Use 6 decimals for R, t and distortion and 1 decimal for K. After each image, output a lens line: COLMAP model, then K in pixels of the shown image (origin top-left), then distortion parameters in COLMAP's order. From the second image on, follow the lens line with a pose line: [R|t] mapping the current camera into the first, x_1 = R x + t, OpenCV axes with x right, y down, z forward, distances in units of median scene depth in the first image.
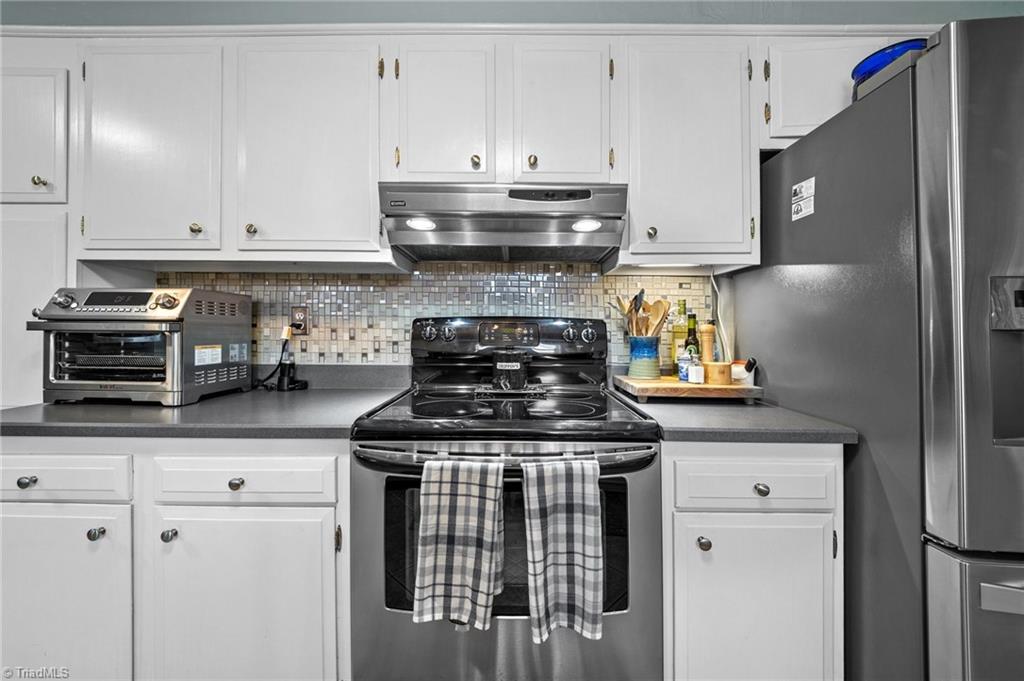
lens RADIAL K [[393.0, 0, 508.8], [0, 393.0, 335.9], [0, 0, 1]] dist [-0.009507, 0.000376]
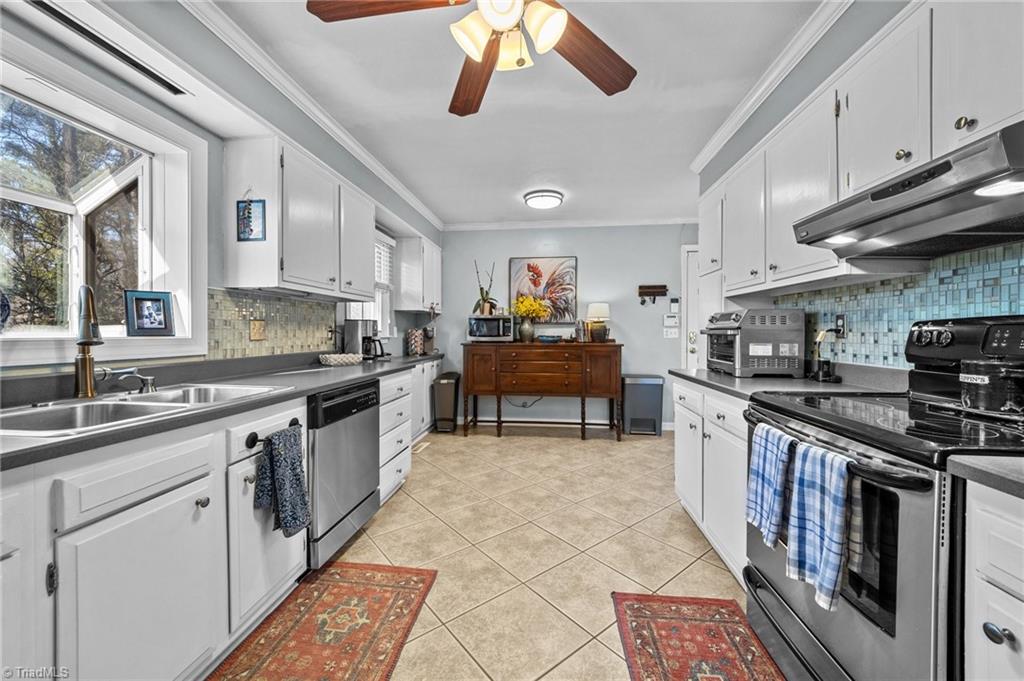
lens RADIAL K [[393.0, 0, 508.8], [0, 393.0, 335.9], [0, 0, 1]] dist [-0.009507, 0.000376]
pose [[-0.105210, 0.004033, -0.994442, 0.882225], [-0.018761, 0.999806, 0.006039, 0.002579], [0.994273, 0.019292, -0.105113, 0.134671]]
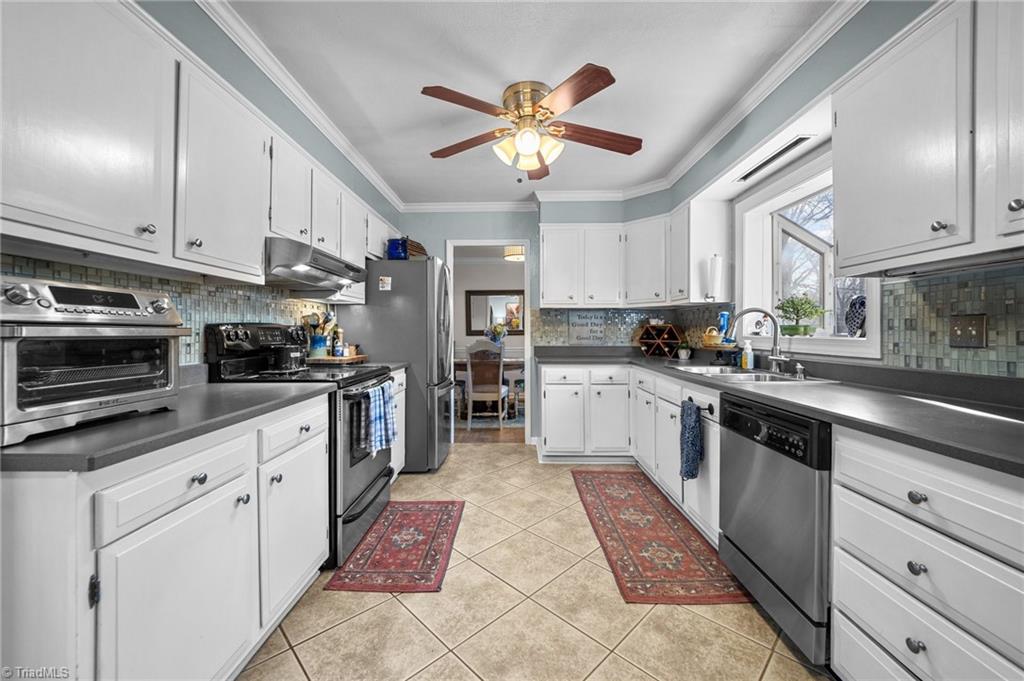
lens RADIAL K [[393.0, 0, 508.8], [0, 393.0, 335.9], [0, 0, 1]] dist [-0.009507, 0.000376]
pose [[0.007732, -0.016661, 0.999831, -1.597340], [0.015626, 0.999741, 0.016538, -0.013174], [-0.999848, 0.015496, 0.007990, 0.100706]]
